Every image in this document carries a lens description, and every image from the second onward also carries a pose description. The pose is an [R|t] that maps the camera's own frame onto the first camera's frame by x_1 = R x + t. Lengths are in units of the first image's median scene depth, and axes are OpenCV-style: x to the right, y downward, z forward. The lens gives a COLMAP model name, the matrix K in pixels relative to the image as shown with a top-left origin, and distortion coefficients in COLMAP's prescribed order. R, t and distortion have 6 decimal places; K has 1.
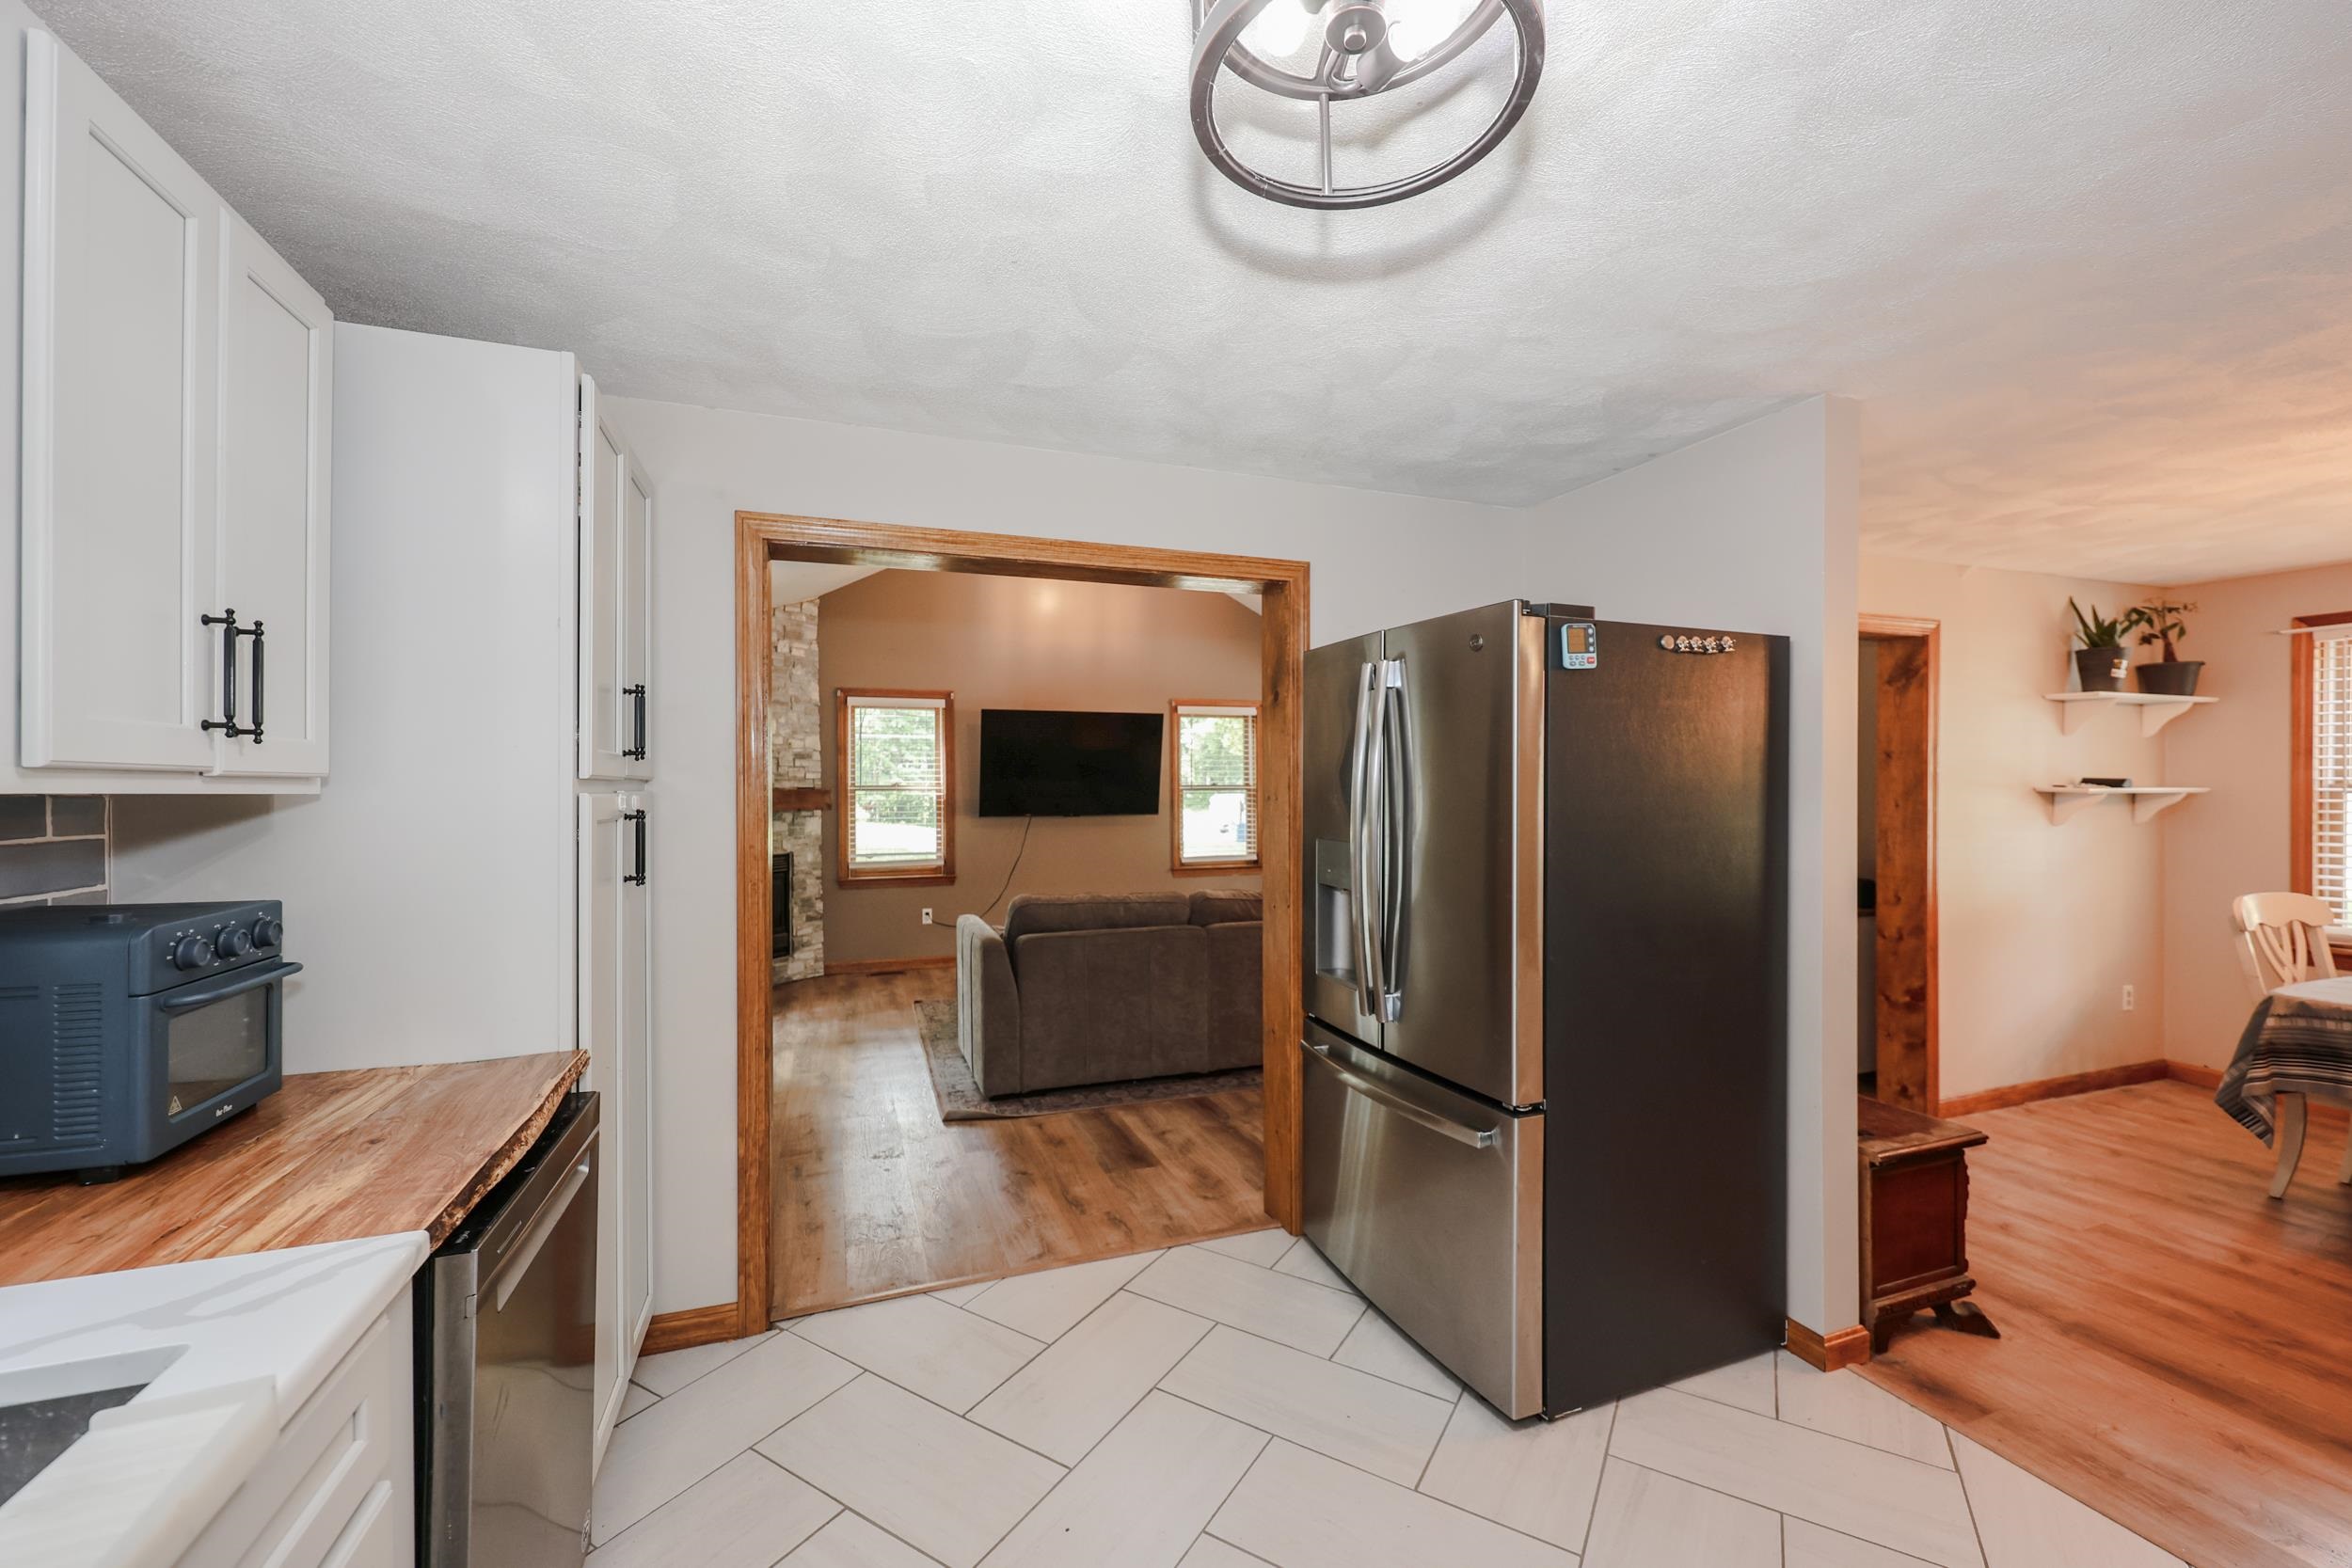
lens RADIAL K [[943.5, 0, 1176.0], [0, 943.5, 784.0], [0, 0, 1]] dist [-0.001121, -0.000191]
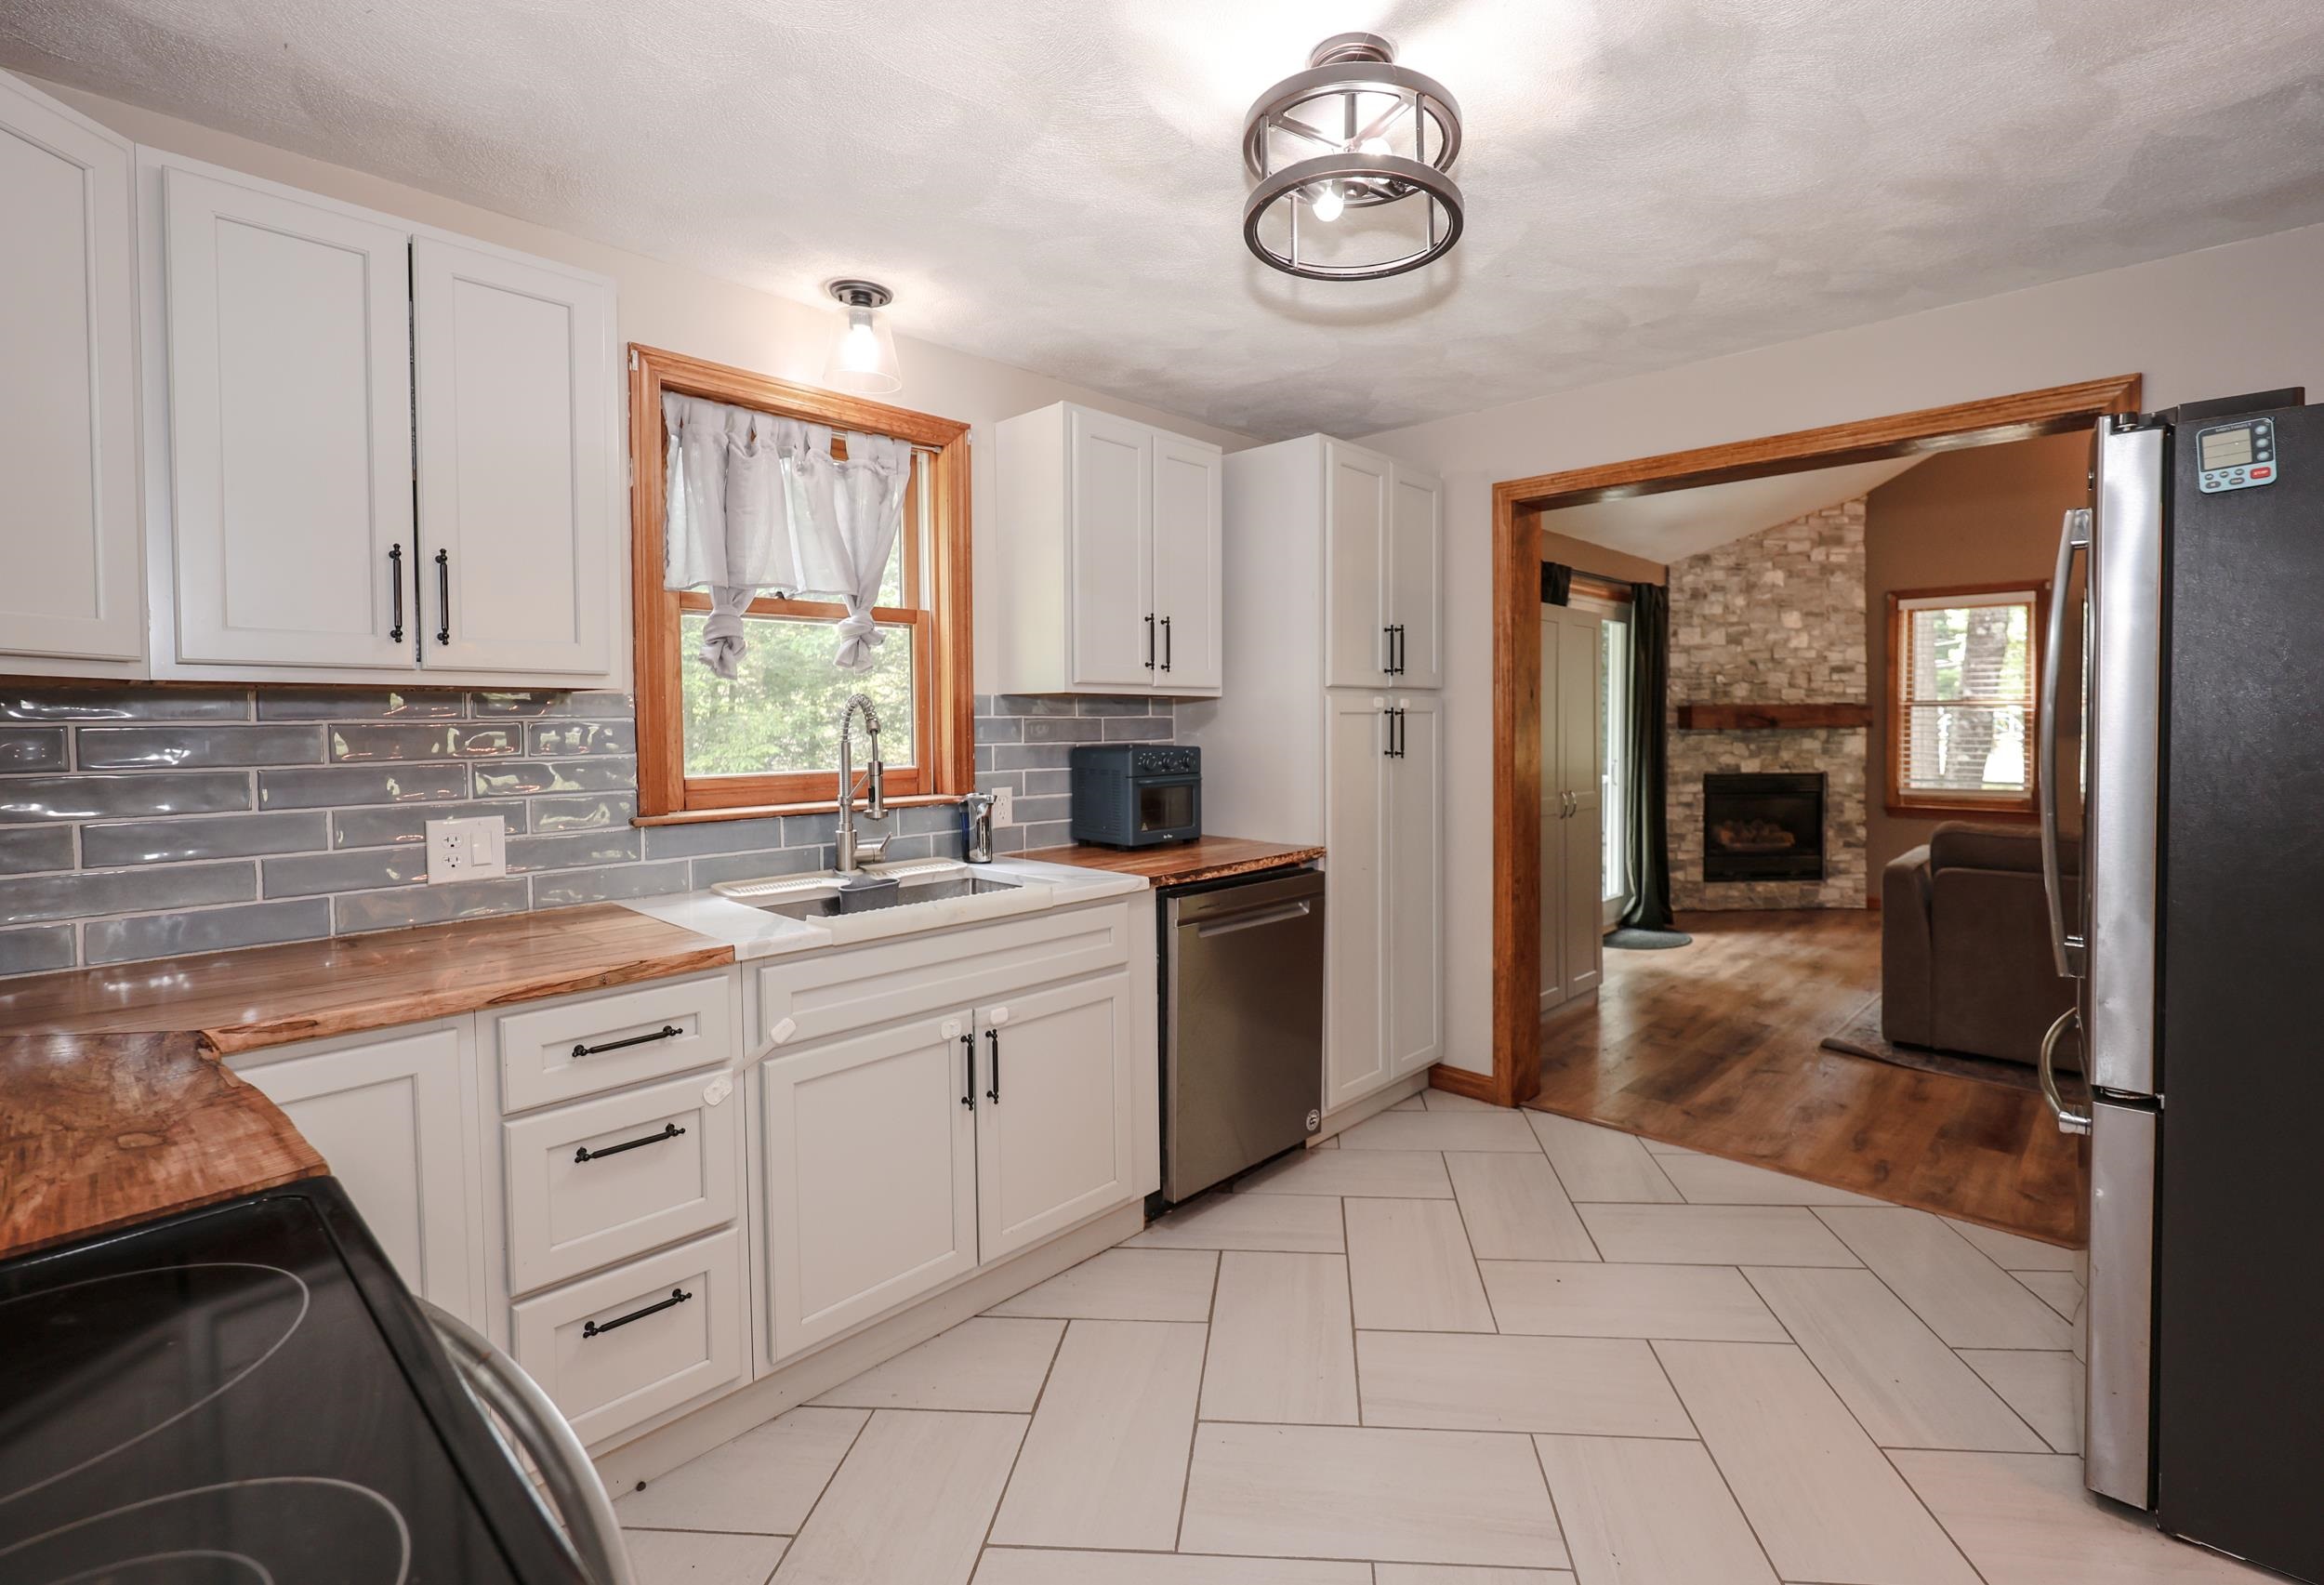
lens RADIAL K [[1031.0, 0, 1253.7], [0, 1031.0, 739.7], [0, 0, 1]] dist [0.003853, 0.000519]
pose [[0.479601, 0.017213, -0.877318, 0.227026], [0.008099, 0.999678, 0.024041, 0.010769], [0.877450, -0.018635, 0.479307, 0.002575]]
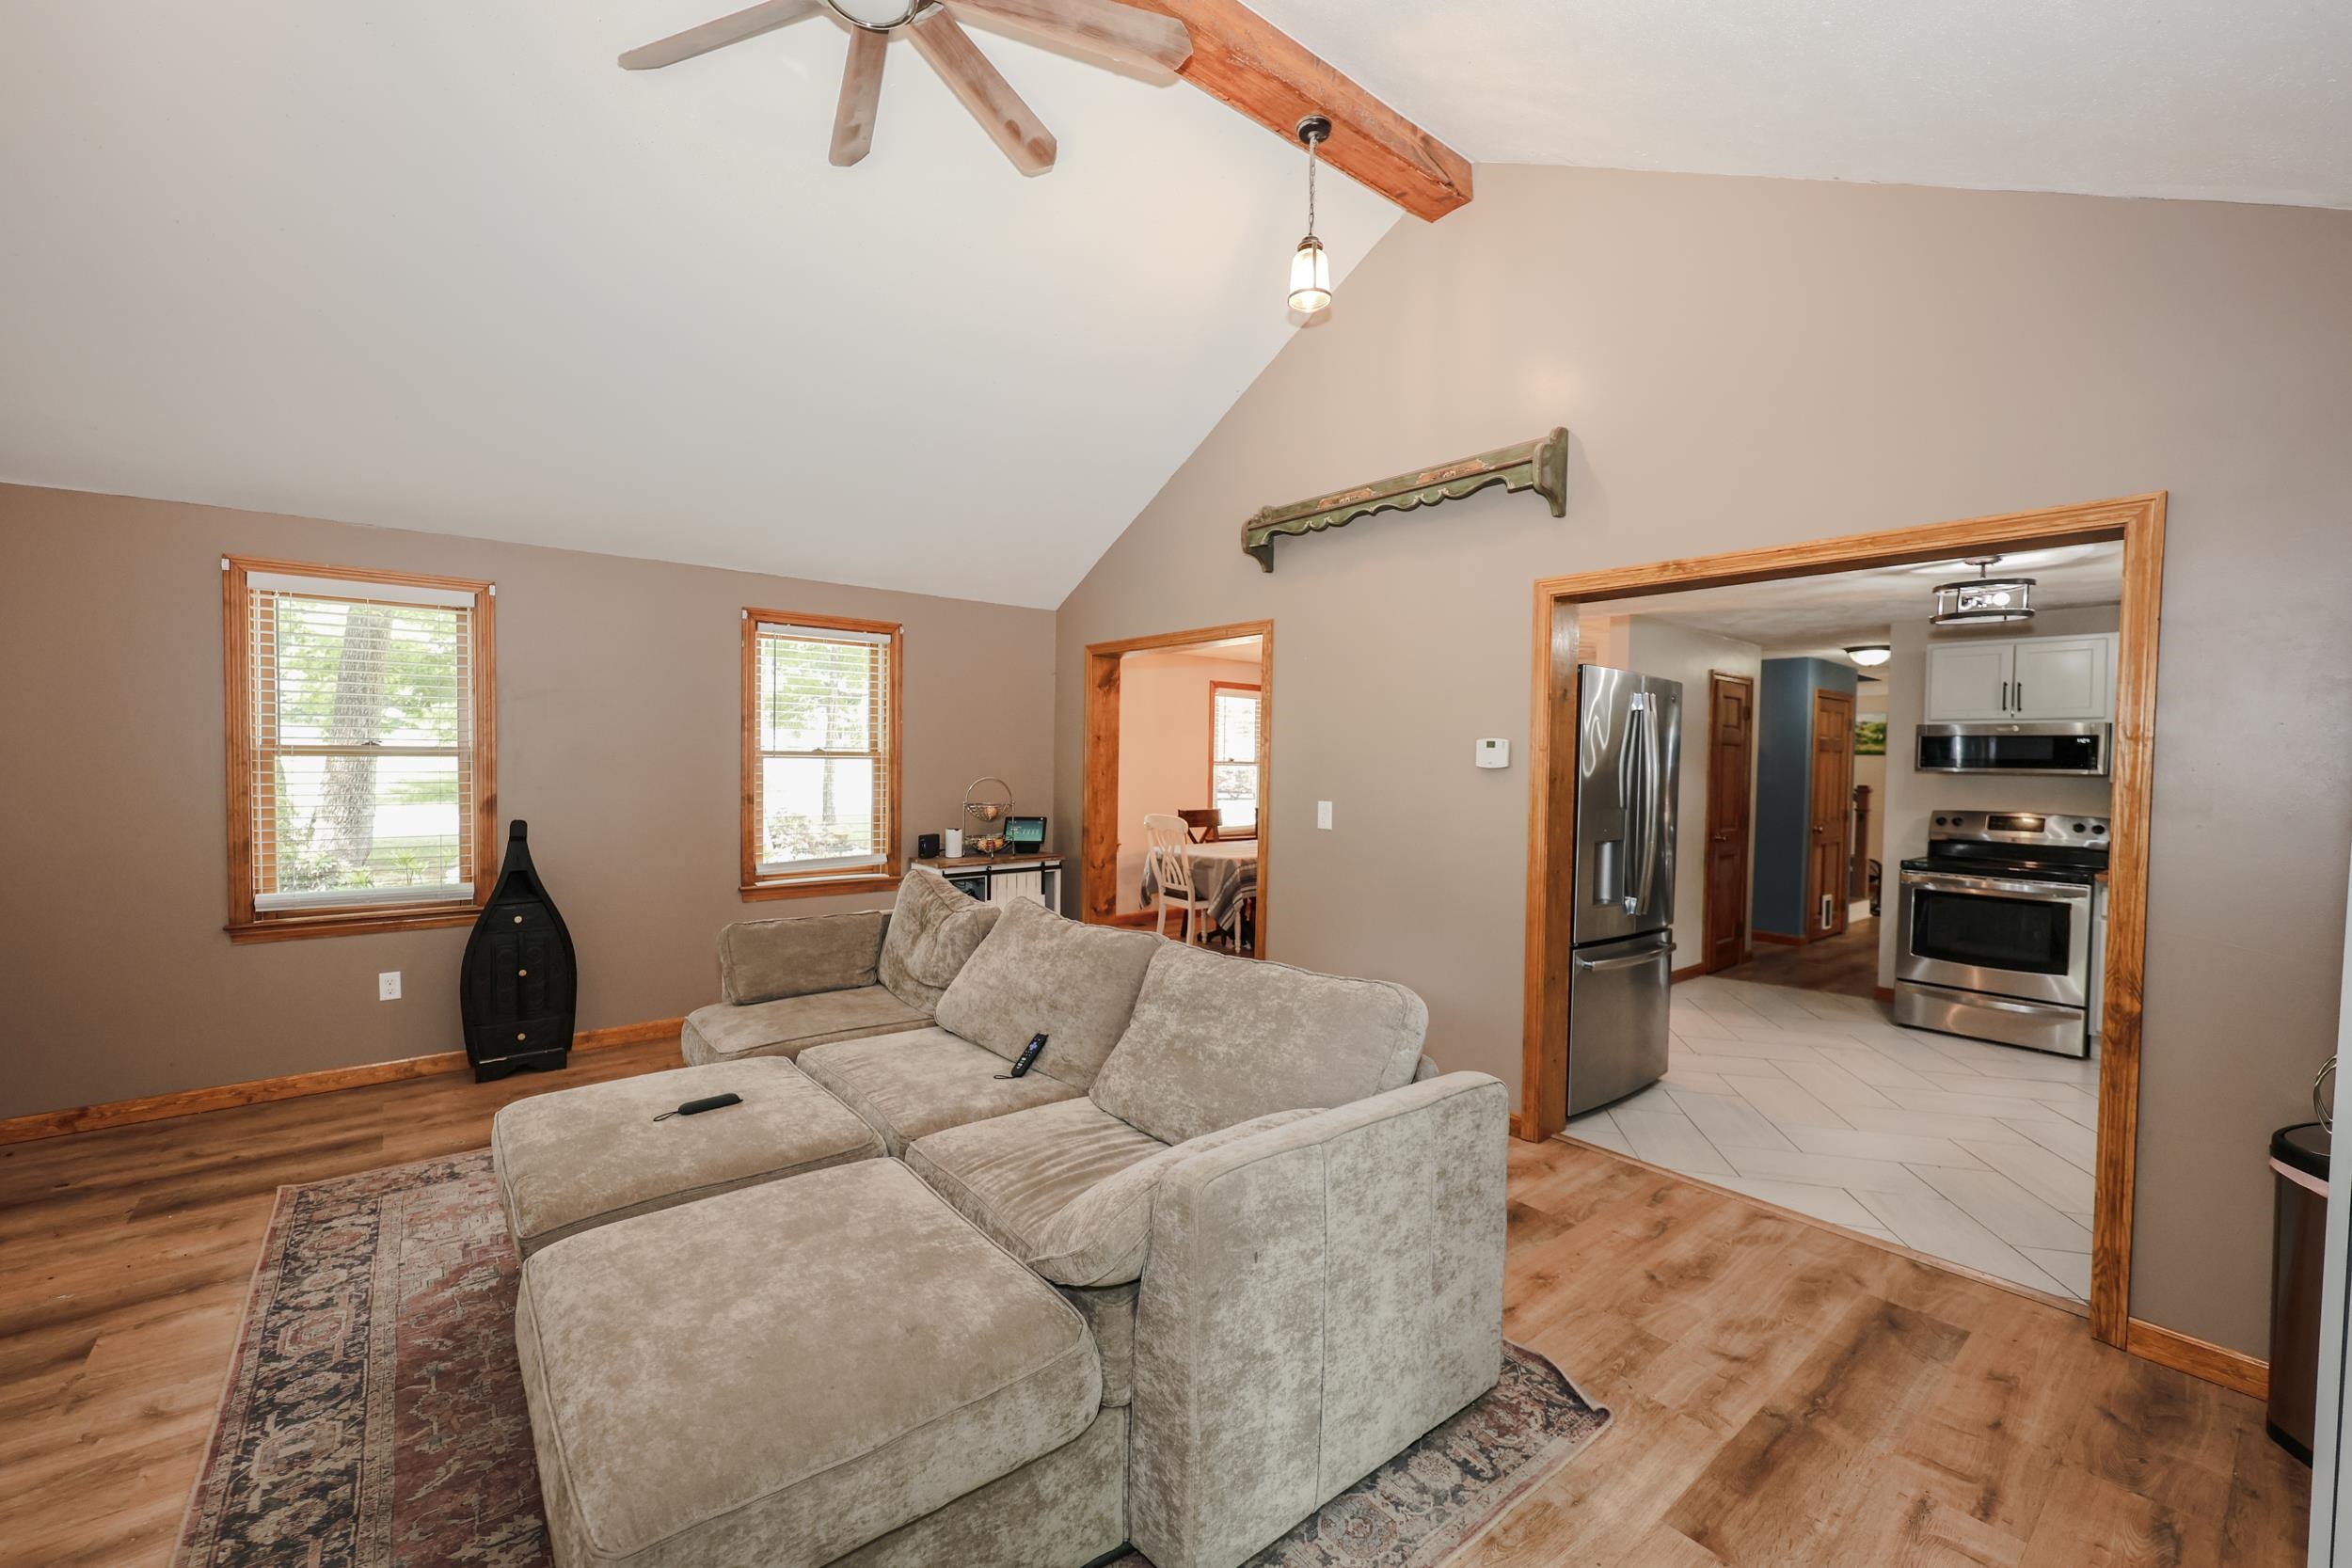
lens RADIAL K [[955.3, 0, 1165.1], [0, 955.3, 780.3], [0, 0, 1]] dist [-0.003305, 0.000110]
pose [[-0.321615, -0.030970, 0.946364, -0.381510], [-0.021104, 0.999451, 0.025535, -0.002192], [-0.946635, -0.011759, -0.322092, 0.821237]]
